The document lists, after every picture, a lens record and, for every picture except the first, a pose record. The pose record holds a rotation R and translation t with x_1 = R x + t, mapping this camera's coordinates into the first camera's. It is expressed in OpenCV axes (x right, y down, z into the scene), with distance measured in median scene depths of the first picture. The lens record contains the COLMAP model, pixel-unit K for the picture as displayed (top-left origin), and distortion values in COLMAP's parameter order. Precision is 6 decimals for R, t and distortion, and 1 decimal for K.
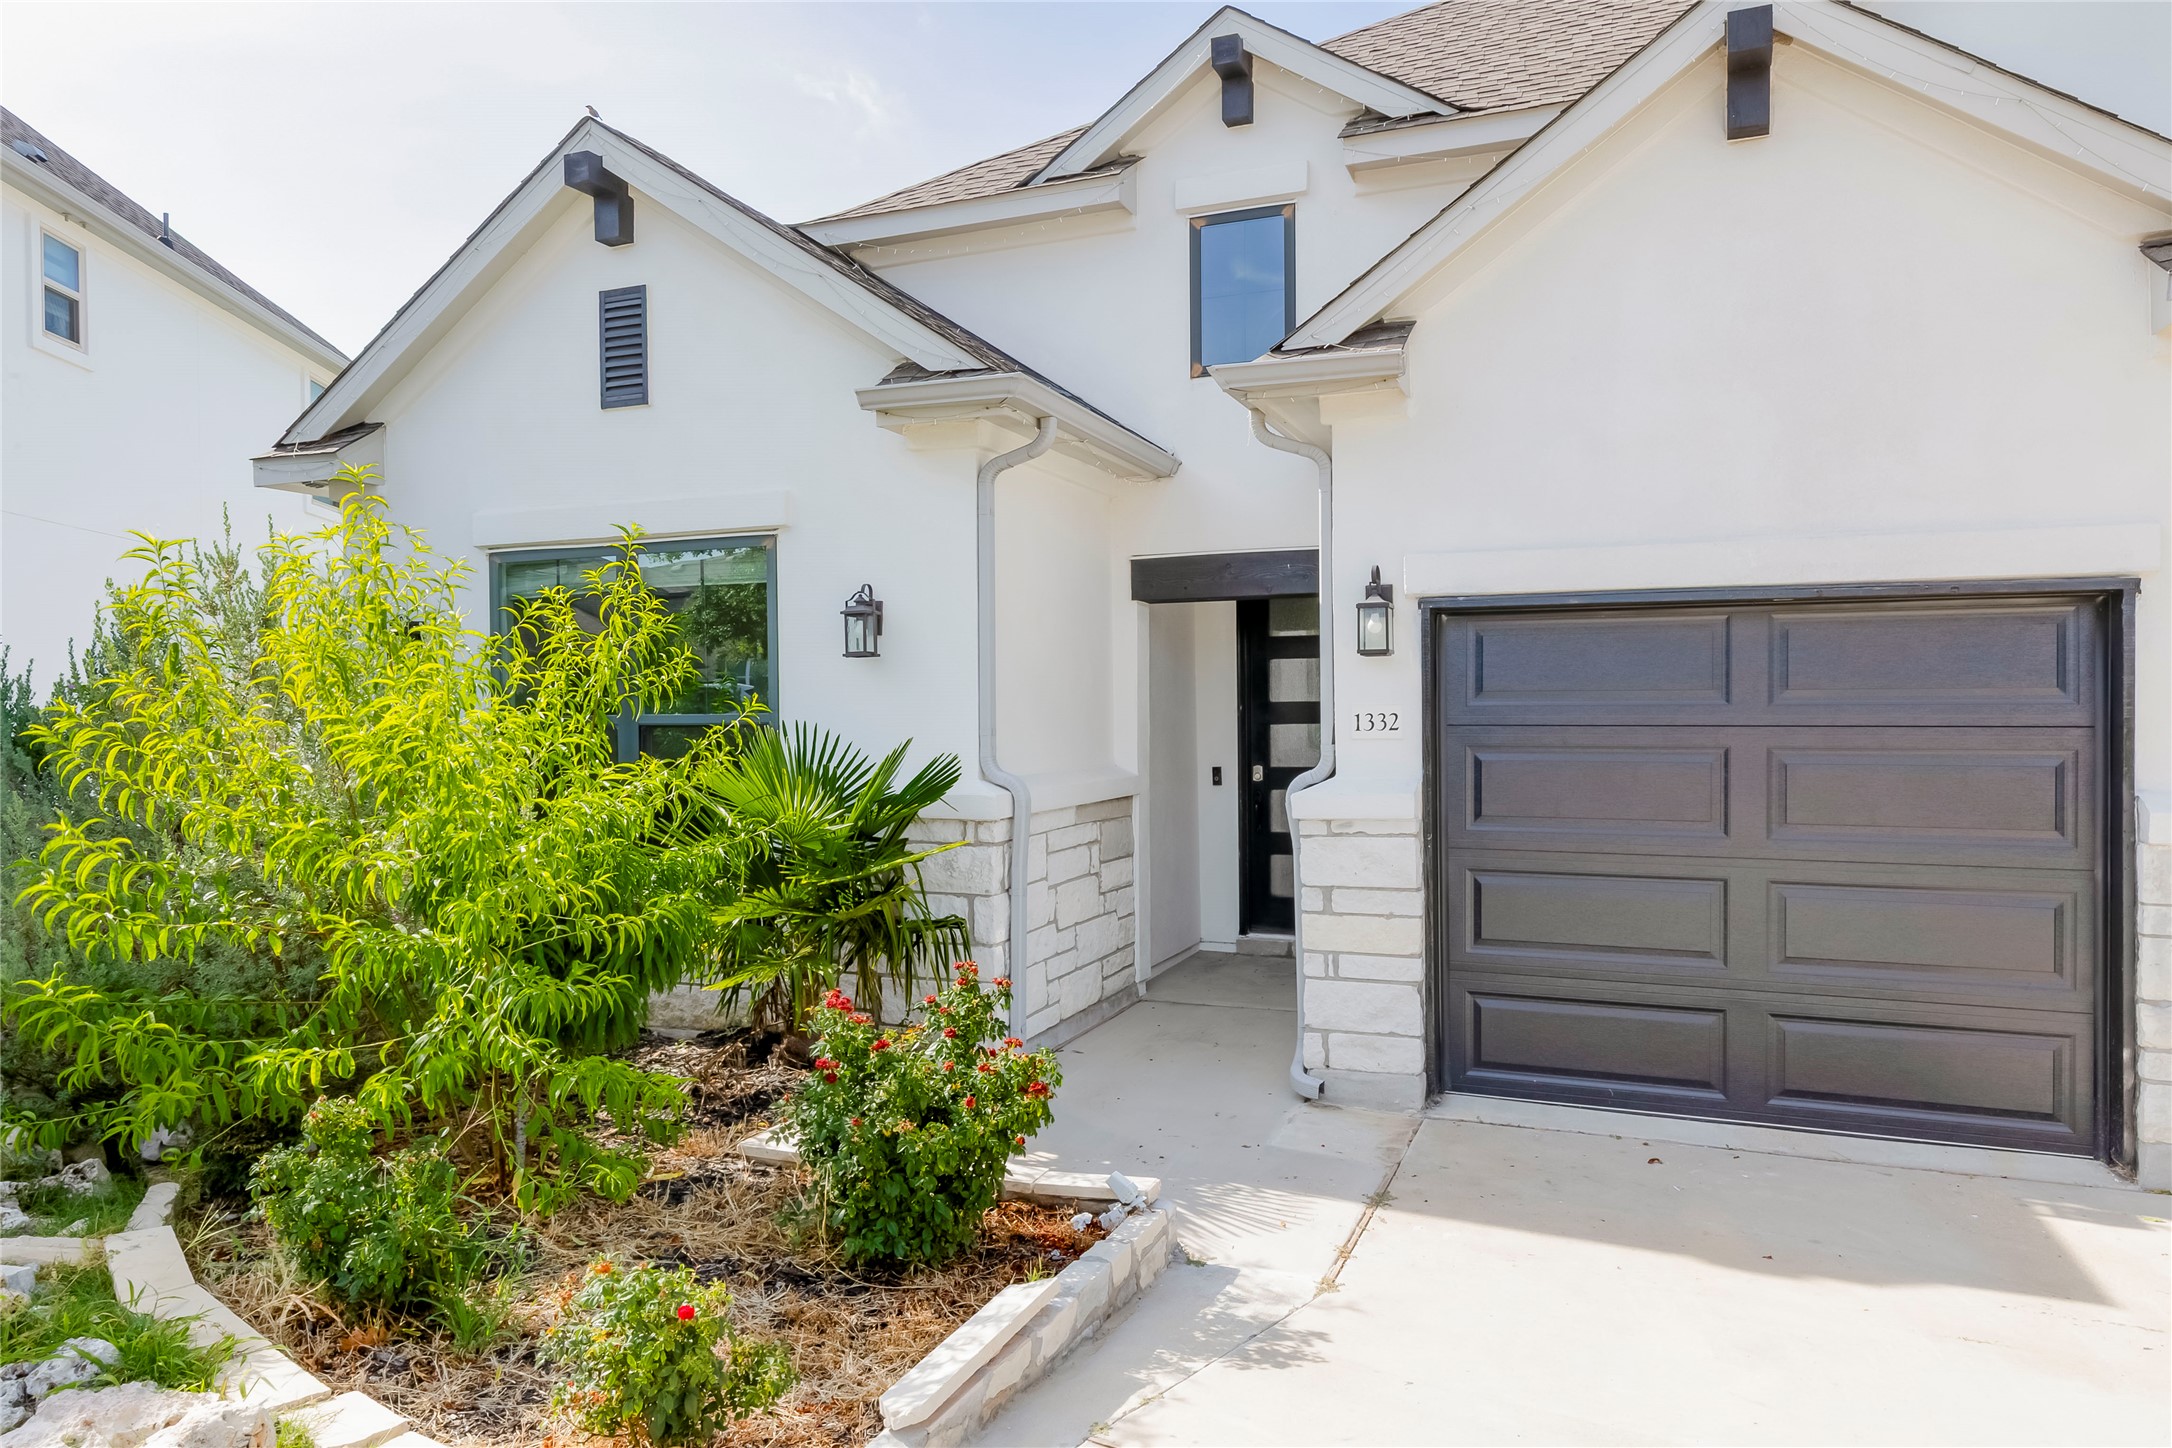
lens RADIAL K [[1402.1, 0, 1084.8], [0, 1402.1, 720.1], [0, 0, 1]] dist [0.033924, 0.000595]
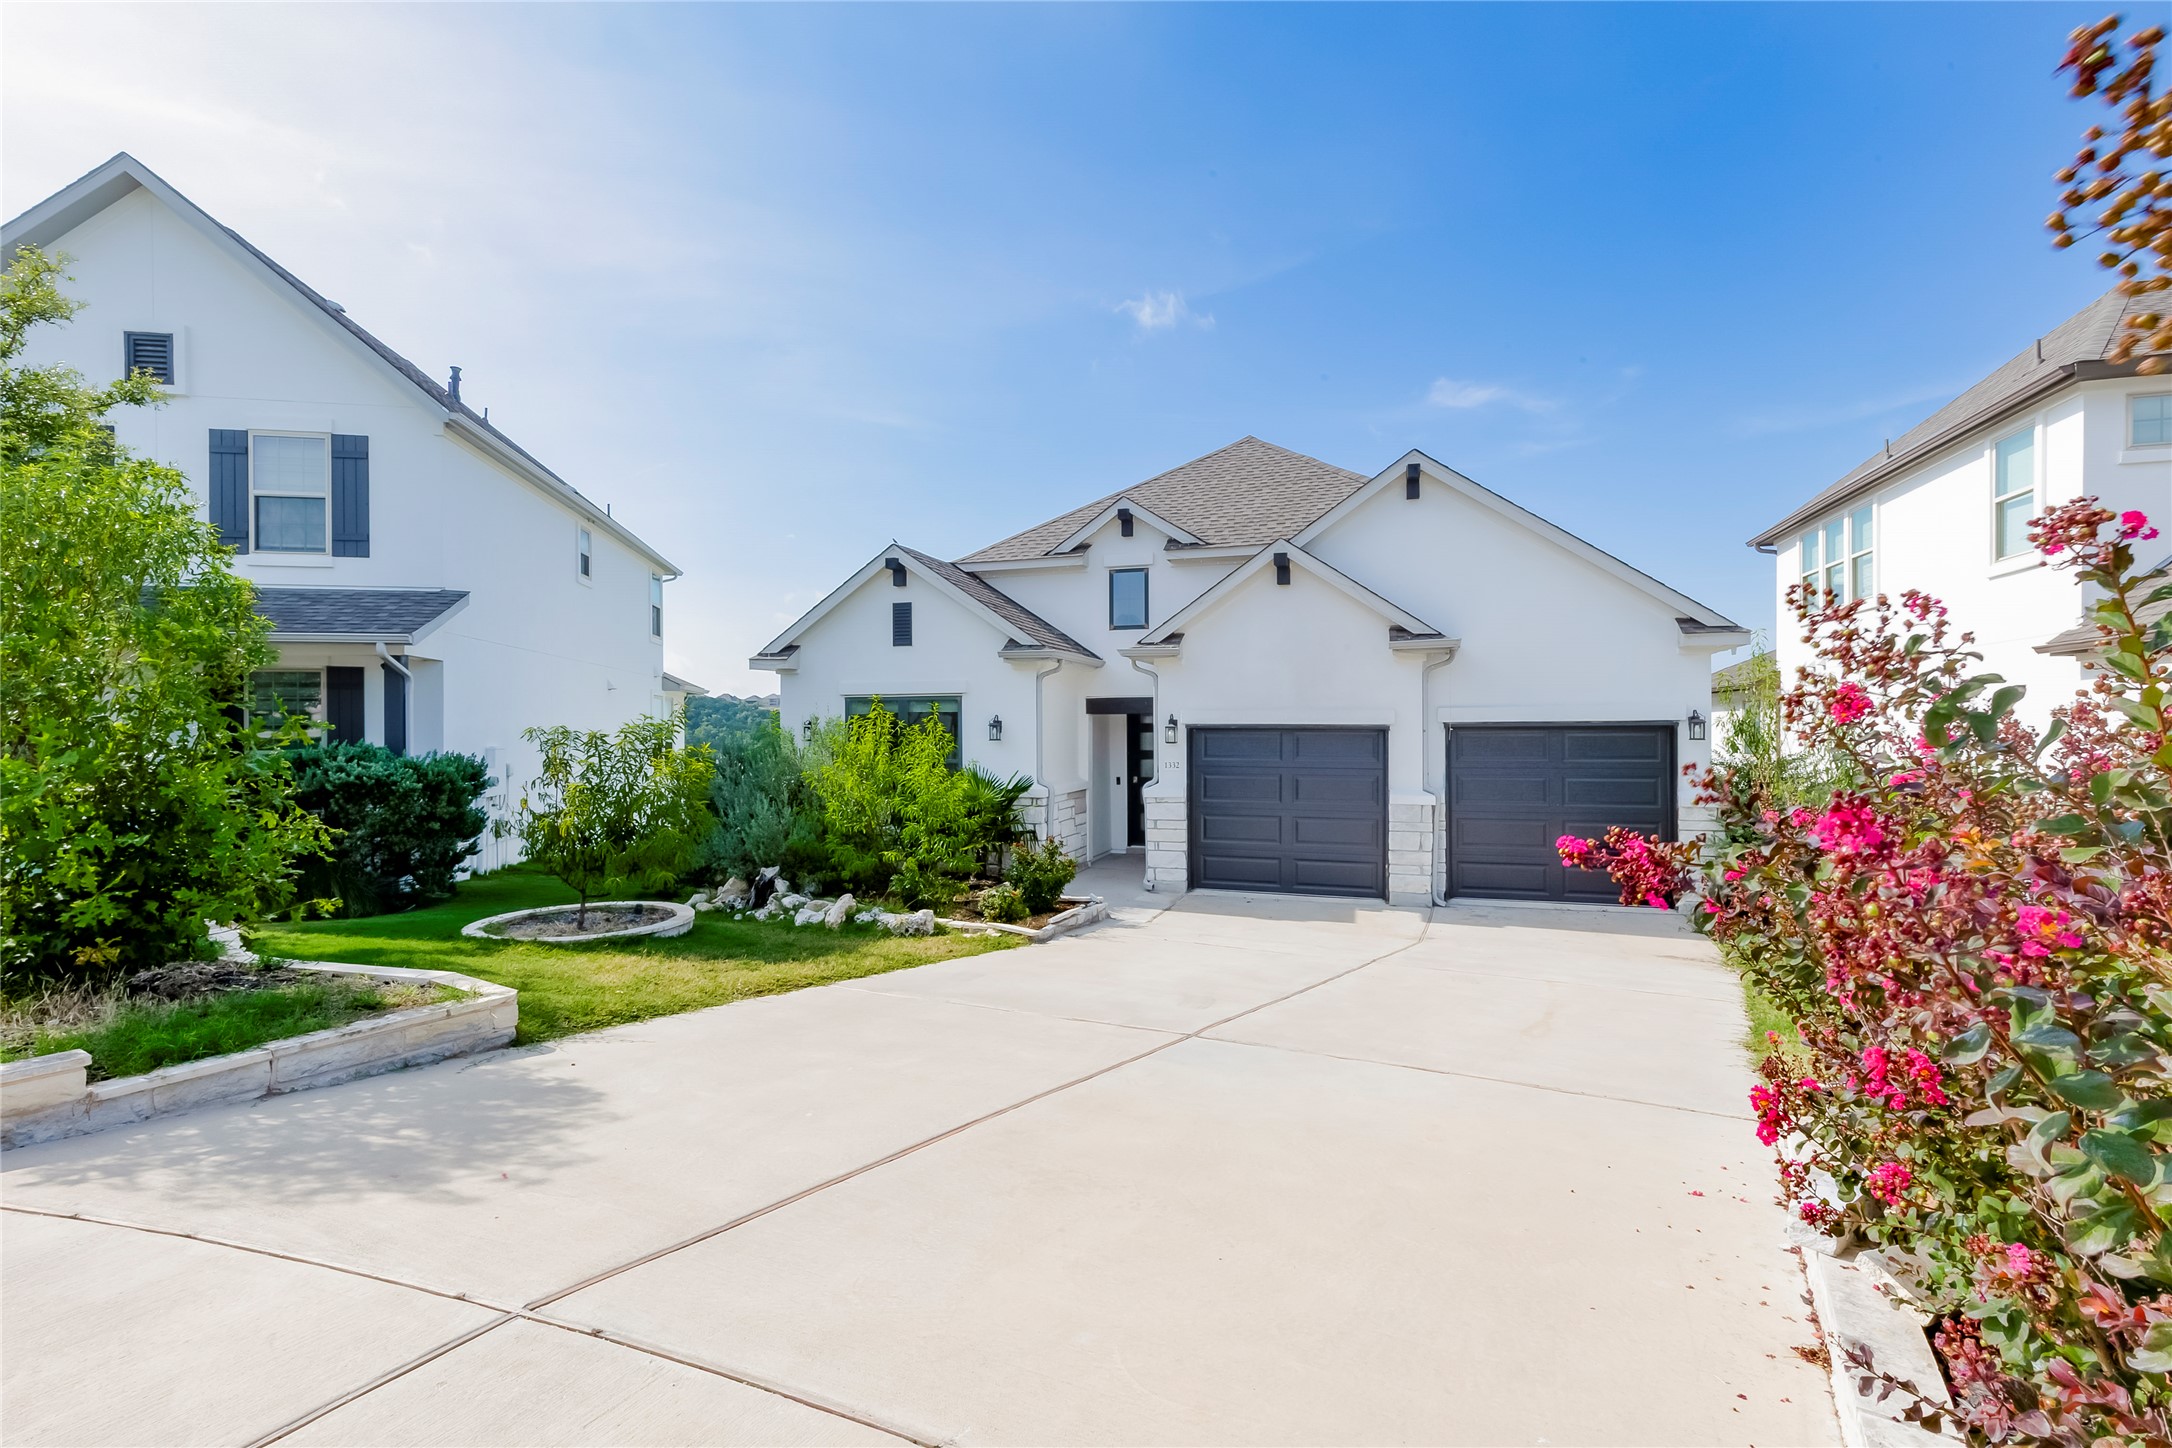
lens RADIAL K [[991.3, 0, 1085.8], [0, 991.3, 732.1], [0, 0, 1]] dist [0.006942, -0.002144]
pose [[0.997896, 0.005029, 0.064633, -0.096194], [-0.004950, 0.999987, -0.001396, -0.055119], [-0.064639, 0.001073, 0.997908, -0.931240]]
